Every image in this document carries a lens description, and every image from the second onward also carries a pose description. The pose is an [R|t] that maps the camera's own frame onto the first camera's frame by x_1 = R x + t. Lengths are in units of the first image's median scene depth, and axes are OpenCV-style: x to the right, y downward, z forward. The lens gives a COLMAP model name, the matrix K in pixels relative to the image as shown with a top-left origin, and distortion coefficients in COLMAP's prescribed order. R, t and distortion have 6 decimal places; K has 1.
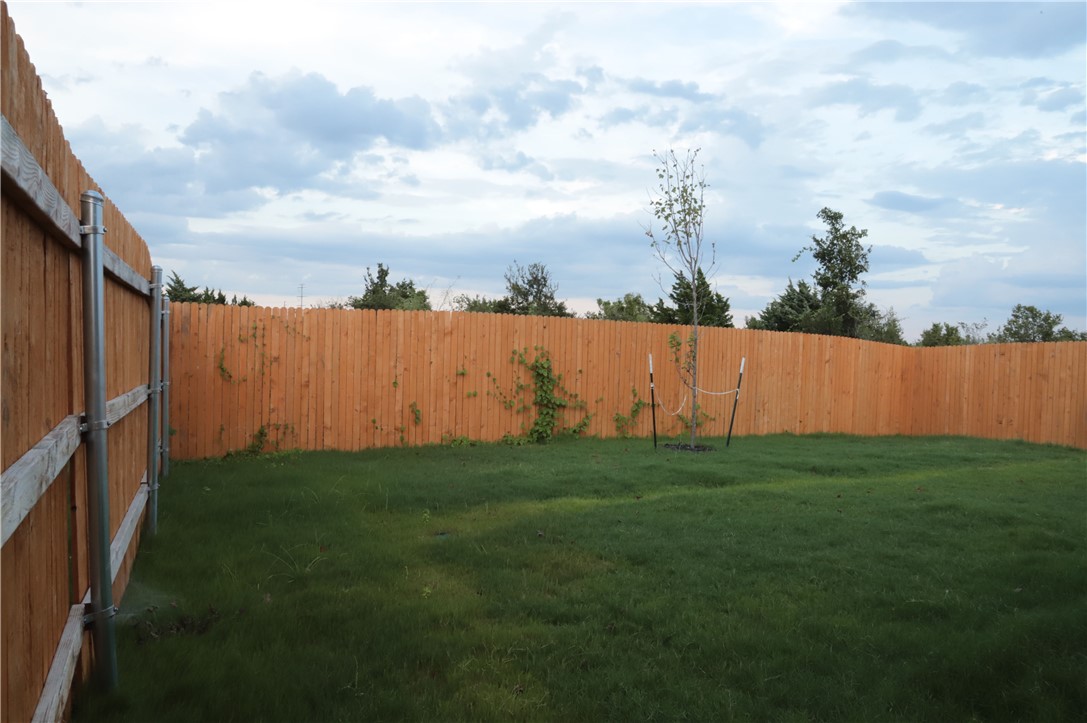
lens RADIAL K [[771.0, 0, 541.3], [0, 771.0, 360.0], [0, 0, 1]] dist [0.012059, 0.002507]
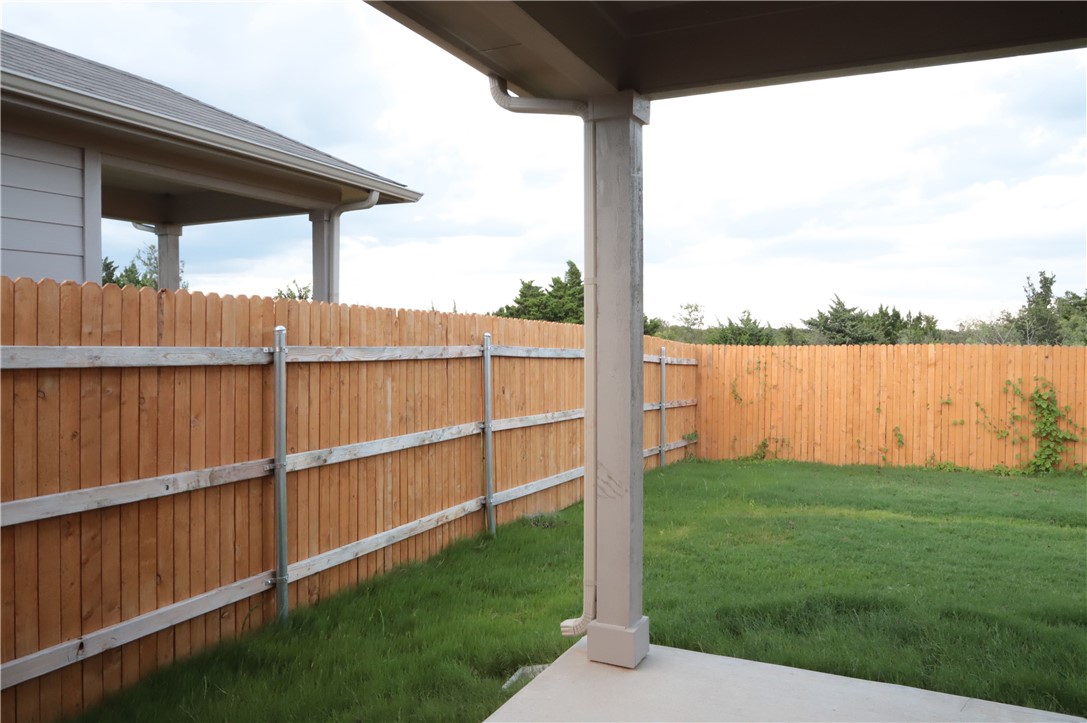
lens RADIAL K [[771.0, 0, 542.7], [0, 771.0, 363.0], [0, 0, 1]] dist [0.012059, 0.002507]
pose [[0.685620, -0.006605, -0.727930, 0.295077], [-0.007305, 0.999846, -0.015953, -0.015923], [0.727923, 0.016255, 0.685466, -0.137597]]
